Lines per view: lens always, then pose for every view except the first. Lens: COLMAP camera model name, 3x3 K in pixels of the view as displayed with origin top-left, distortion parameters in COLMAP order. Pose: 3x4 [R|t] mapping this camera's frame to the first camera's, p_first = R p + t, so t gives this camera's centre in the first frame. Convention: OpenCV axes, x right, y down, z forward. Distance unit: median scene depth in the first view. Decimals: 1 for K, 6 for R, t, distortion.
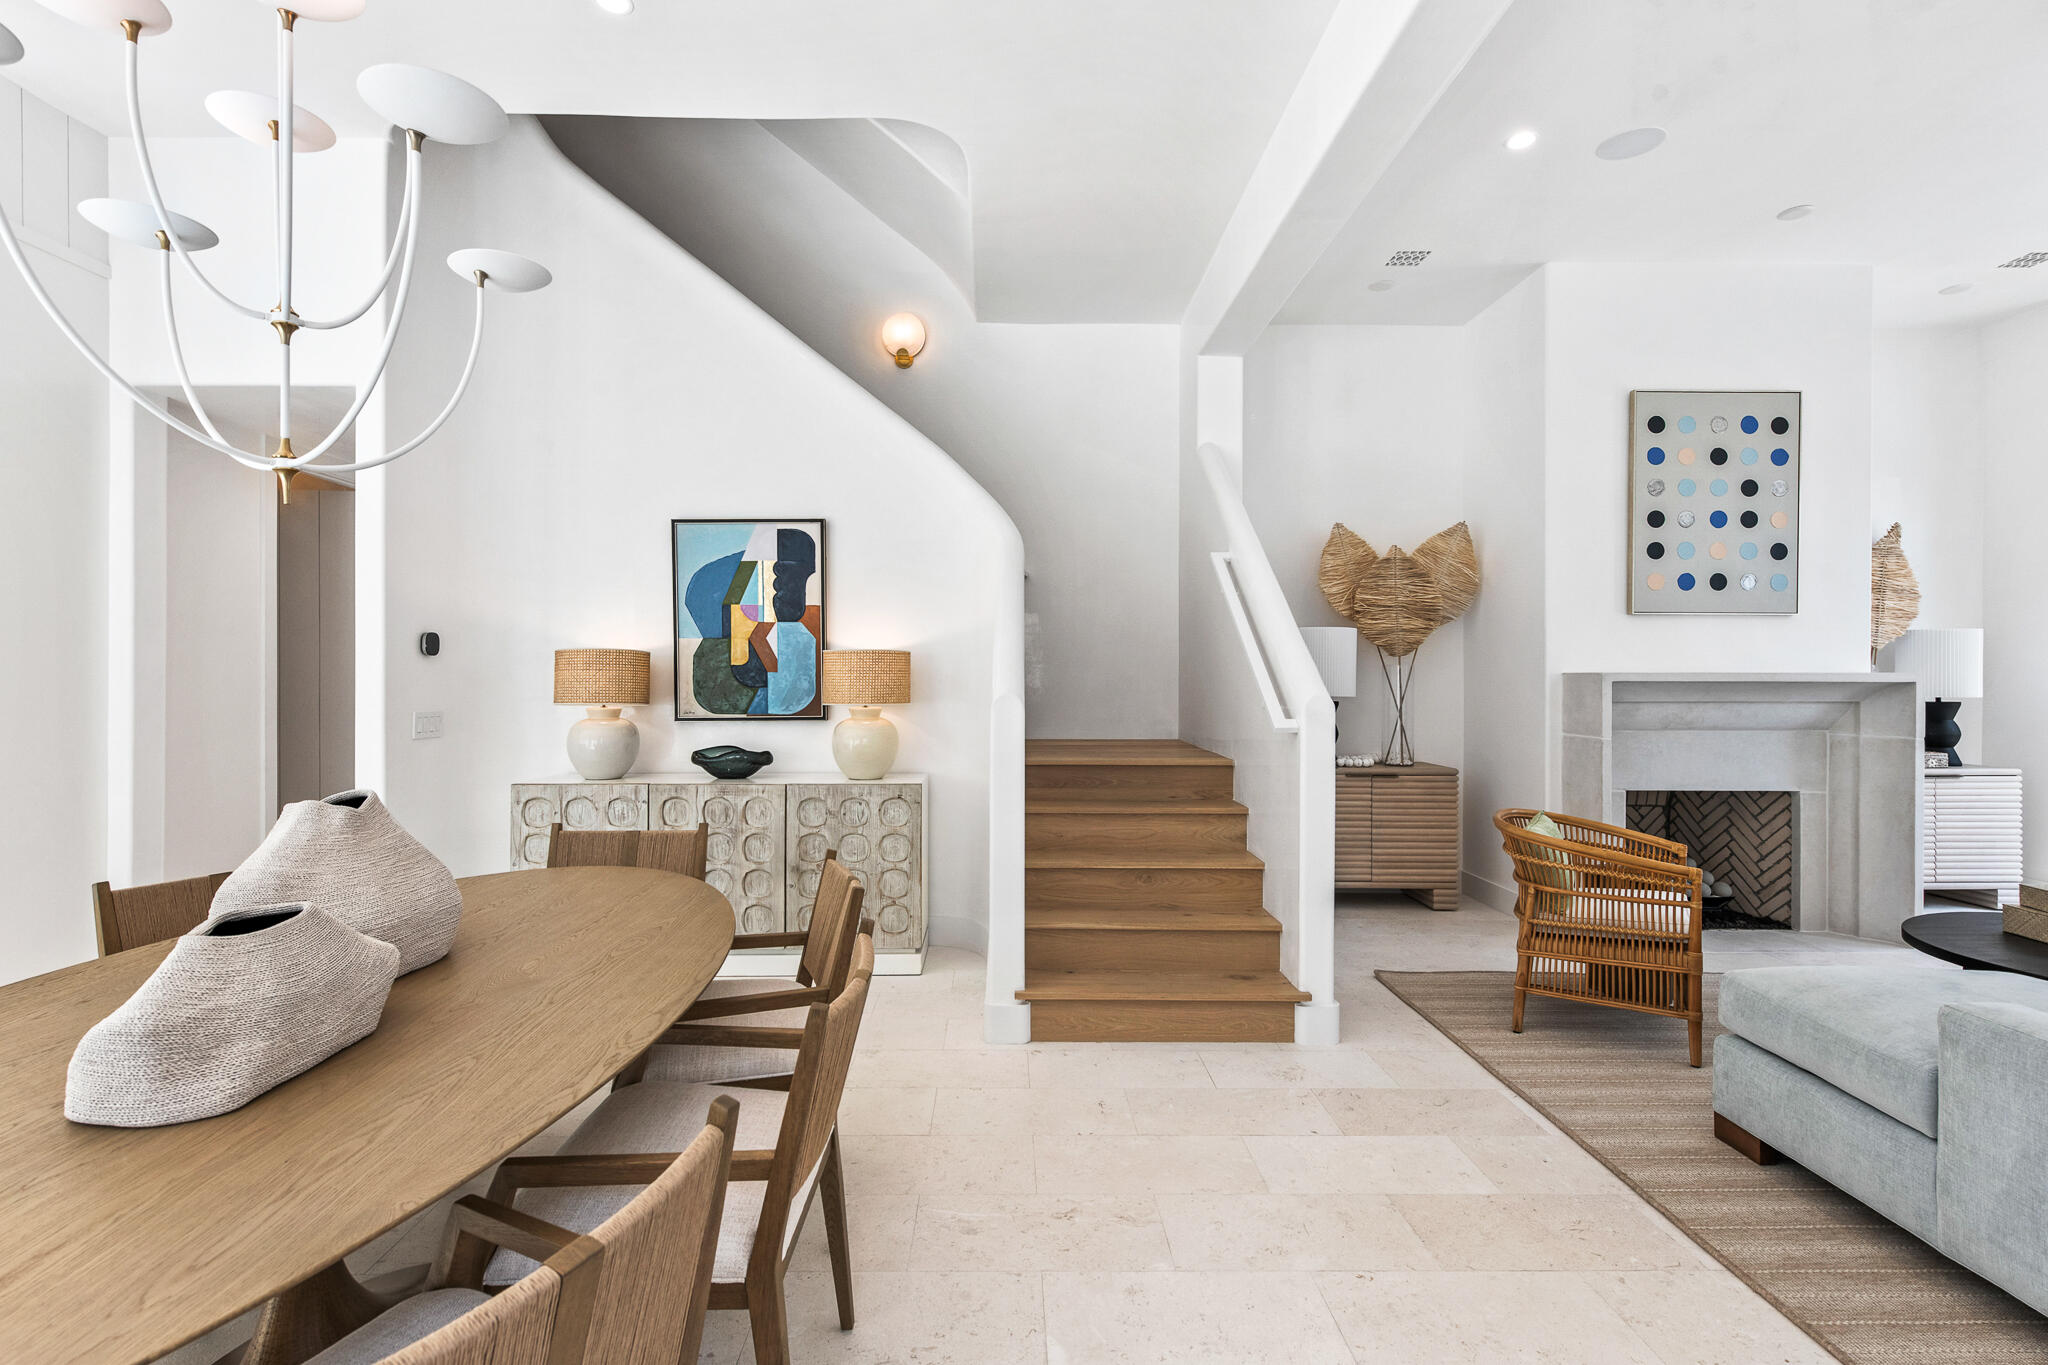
lens RADIAL K [[924.0, 0, 1012.6], [0, 924.0, 674.4], [0, 0, 1]] dist [0.007035, -0.002619]
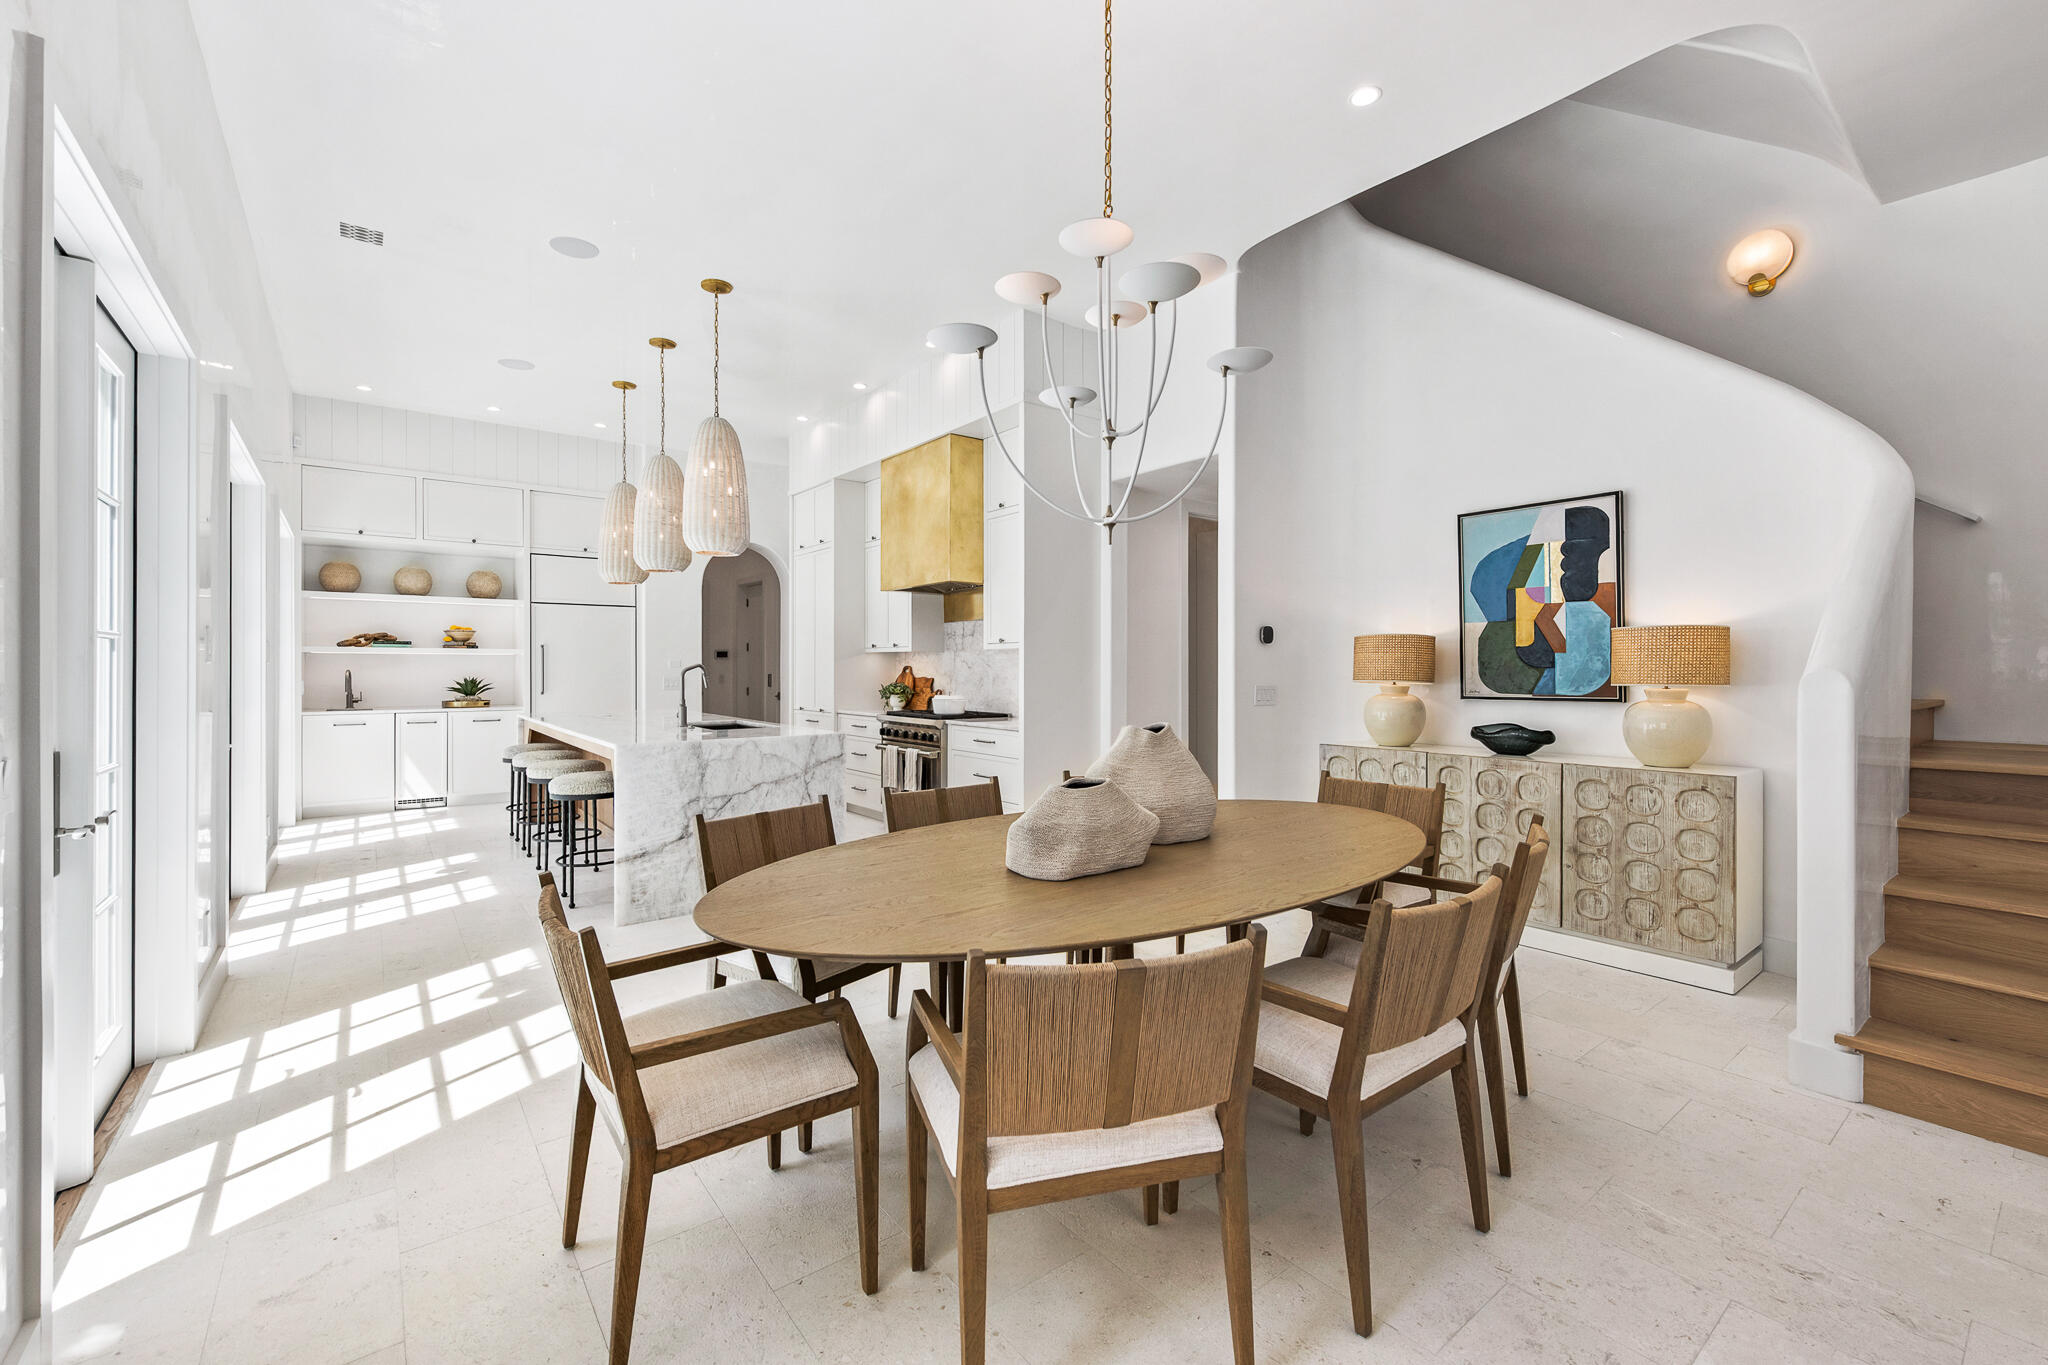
lens RADIAL K [[851.5, 0, 1021.1], [0, 851.5, 671.3], [0, 0, 1]] dist [0.003423, -0.001134]
pose [[0.601923, 0.001146, -0.798553, 0.125633], [0.000743, 0.999998, 0.001995, 0.015236], [0.798554, -0.001795, 0.601921, -0.020569]]
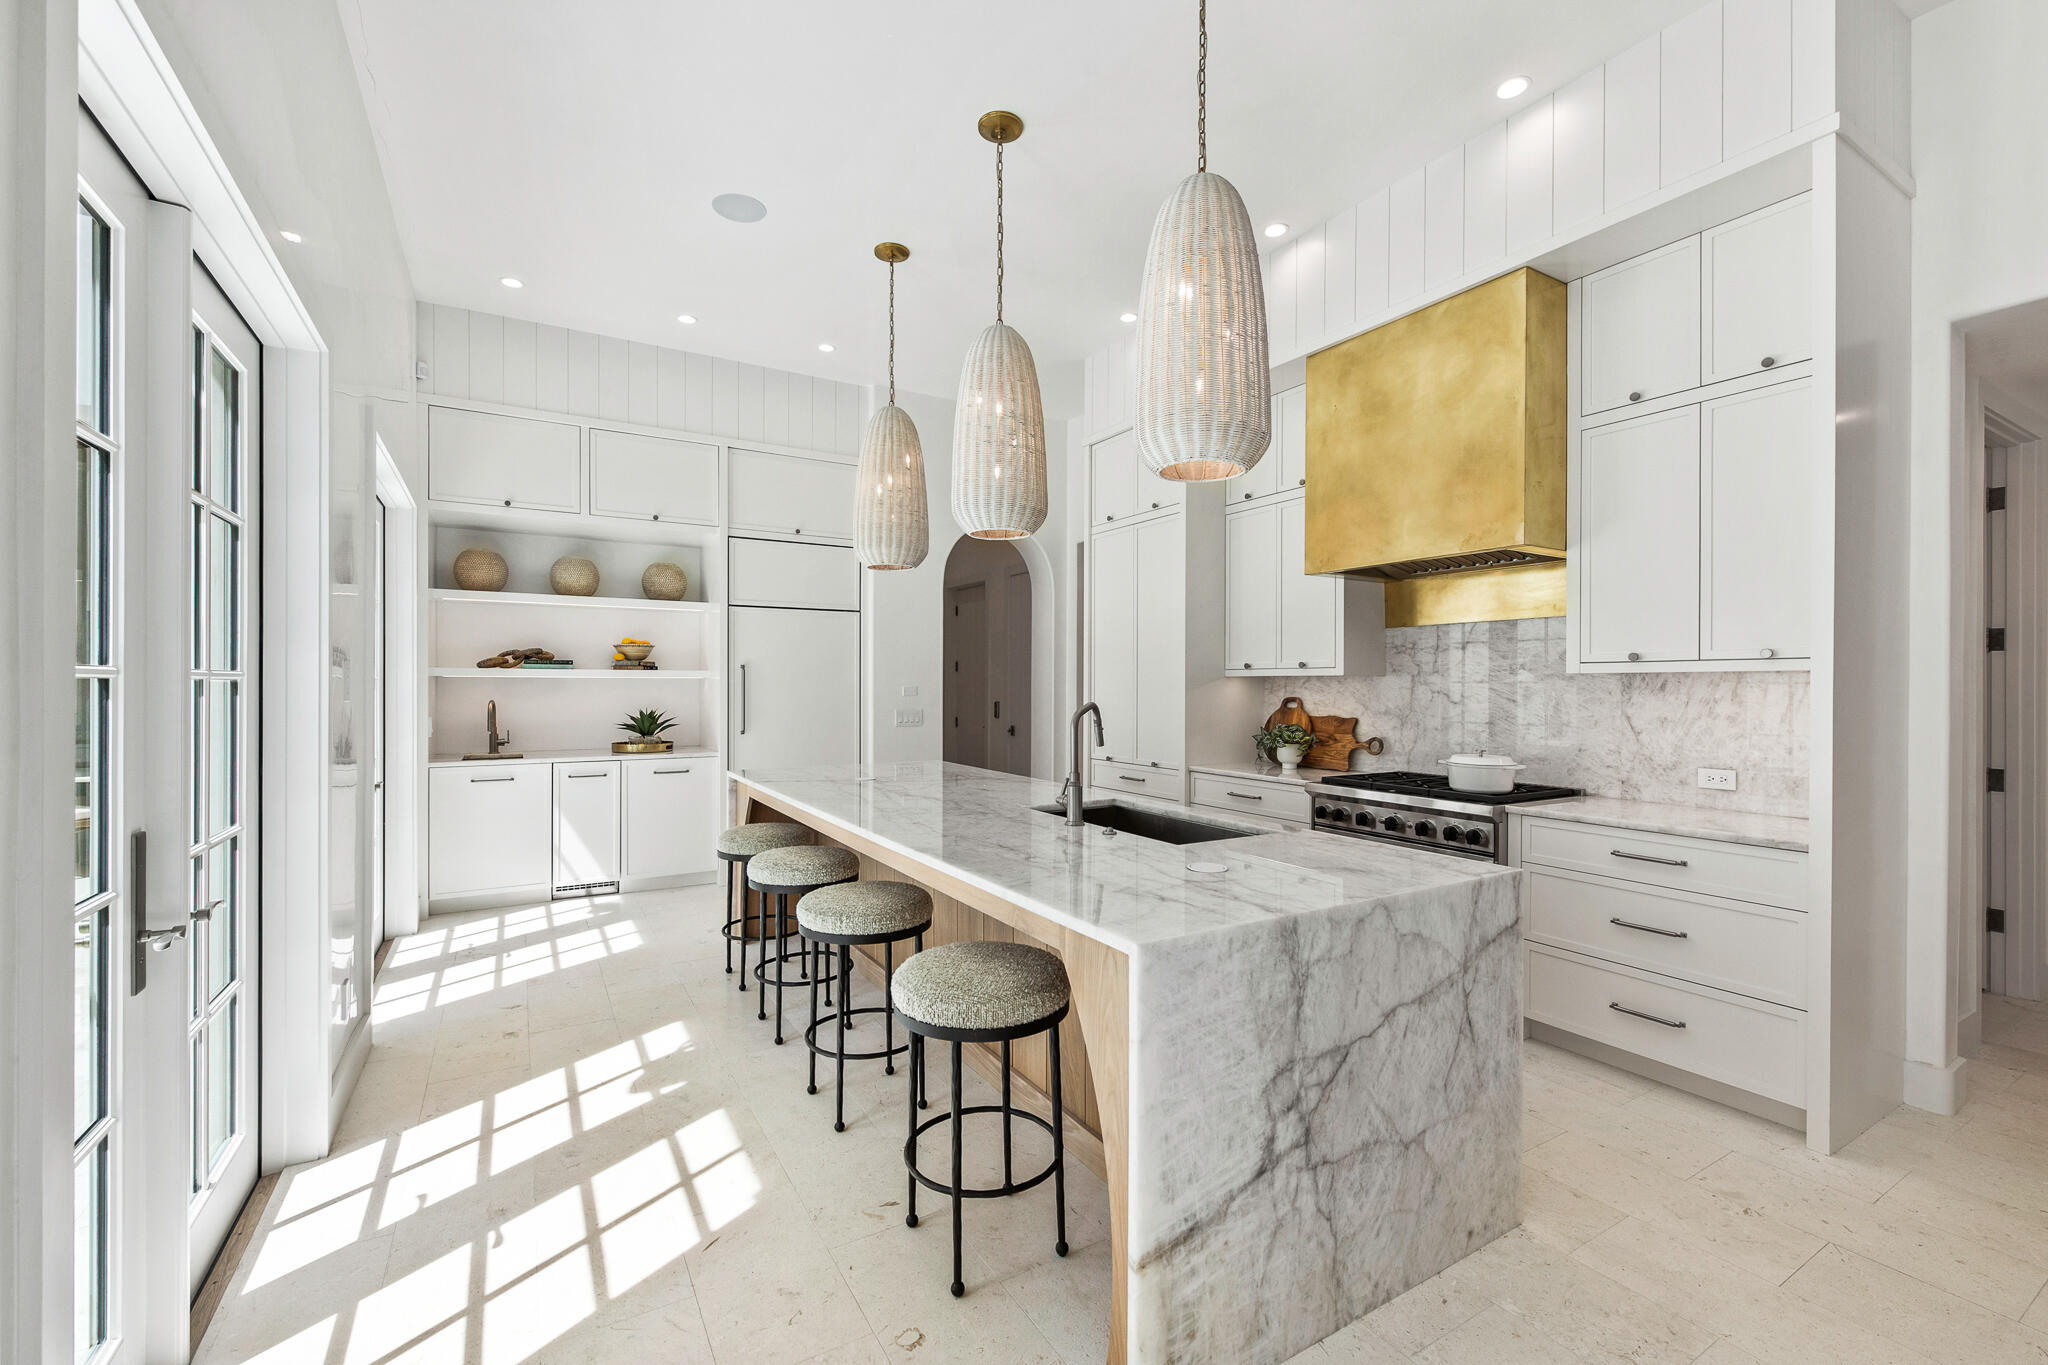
lens RADIAL K [[851.5, 0, 1021.1], [0, 851.5, 688.7], [0, 0, 1]] dist [0.003423, -0.001134]
pose [[0.500803, 0.002547, -0.865558, -0.603085], [-0.001157, 0.999997, 0.002273, -0.005215], [0.865561, -0.000136, 0.500804, -0.023289]]
